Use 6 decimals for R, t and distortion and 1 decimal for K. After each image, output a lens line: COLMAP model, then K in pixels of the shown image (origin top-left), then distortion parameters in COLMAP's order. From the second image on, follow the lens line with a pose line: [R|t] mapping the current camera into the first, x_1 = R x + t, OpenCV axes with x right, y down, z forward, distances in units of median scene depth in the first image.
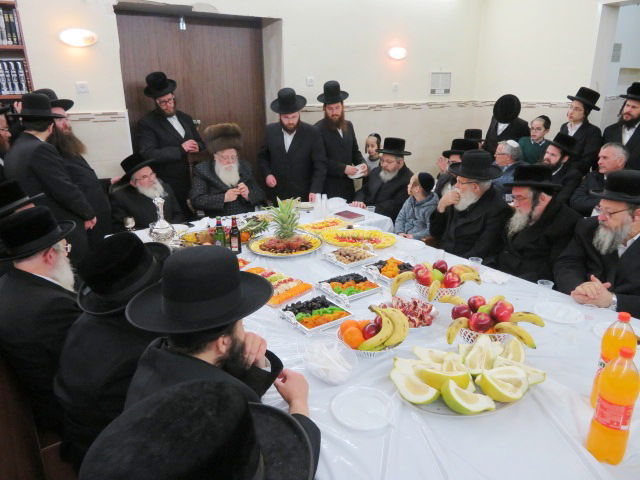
lens RADIAL K [[460.2, 0, 320.0], [0, 460.2, 240.0], [0, 0, 1]] dist [-0.009975, 0.001213]
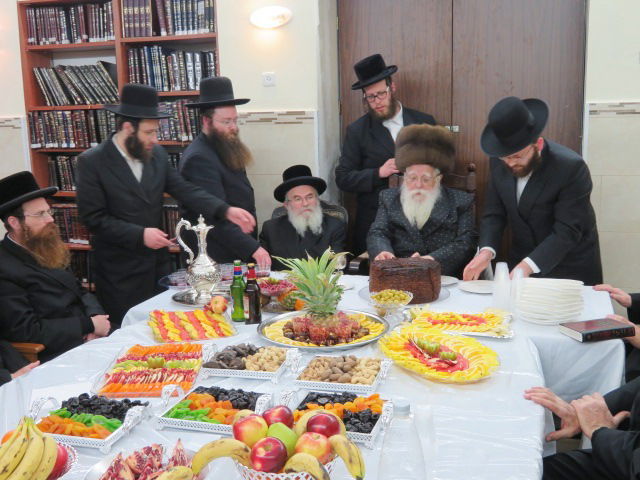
lens RADIAL K [[727.2, 0, 320.0], [0, 727.2, 240.0], [0, 0, 1]] dist [-0.012418, 0.011258]
pose [[0.625720, 0.133016, -0.768623, 0.516076], [-0.221590, 0.975070, -0.011648, -0.074584], [0.747912, 0.177607, 0.639596, 0.333351]]
